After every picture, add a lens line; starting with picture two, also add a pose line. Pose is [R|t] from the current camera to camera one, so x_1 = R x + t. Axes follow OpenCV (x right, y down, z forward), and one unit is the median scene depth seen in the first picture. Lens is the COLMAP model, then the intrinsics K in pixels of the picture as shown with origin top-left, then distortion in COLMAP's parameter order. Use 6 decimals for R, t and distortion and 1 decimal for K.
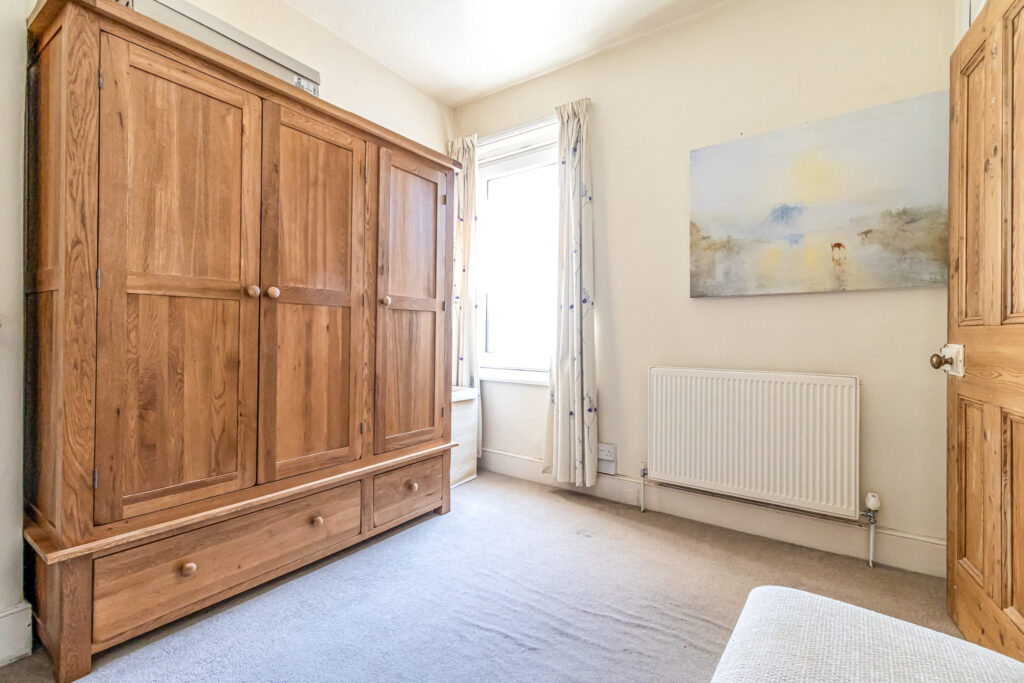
lens RADIAL K [[472.5, 0, 517.1], [0, 472.5, 326.0], [0, 0, 1]] dist [0.003142, 0.001182]
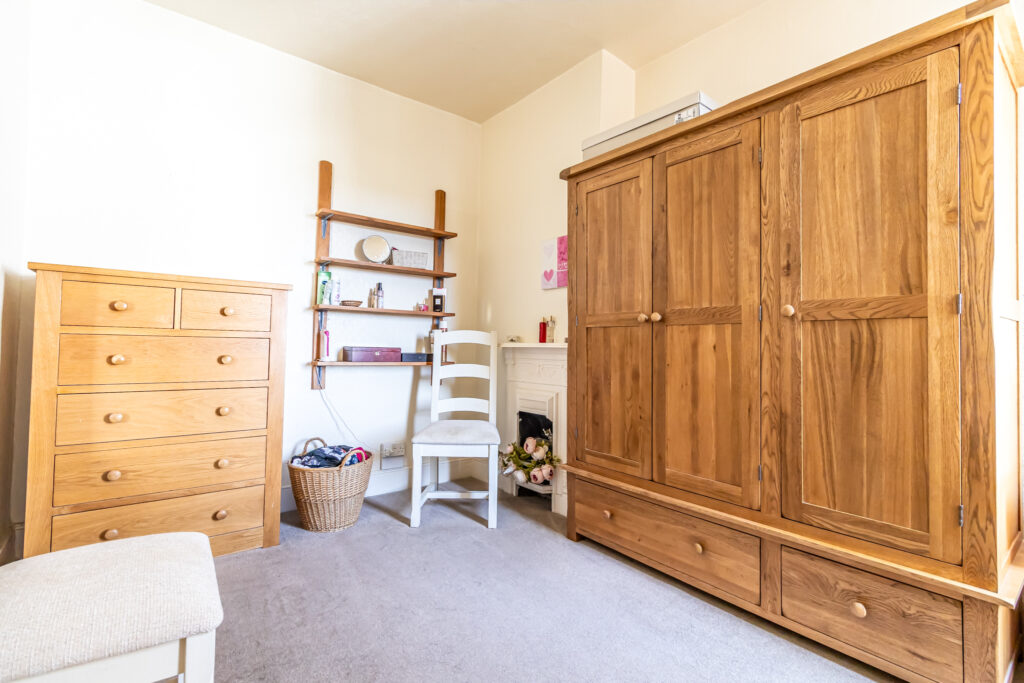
lens RADIAL K [[472.5, 0, 514.2], [0, 472.5, 337.8], [0, 0, 1]] dist [0.003142, 0.001182]
pose [[-0.306589, -0.036737, -0.951133, 0.644066], [-0.010403, 0.999325, -0.035245, 0.022735], [0.951785, -0.000911, -0.306764, 0.961640]]
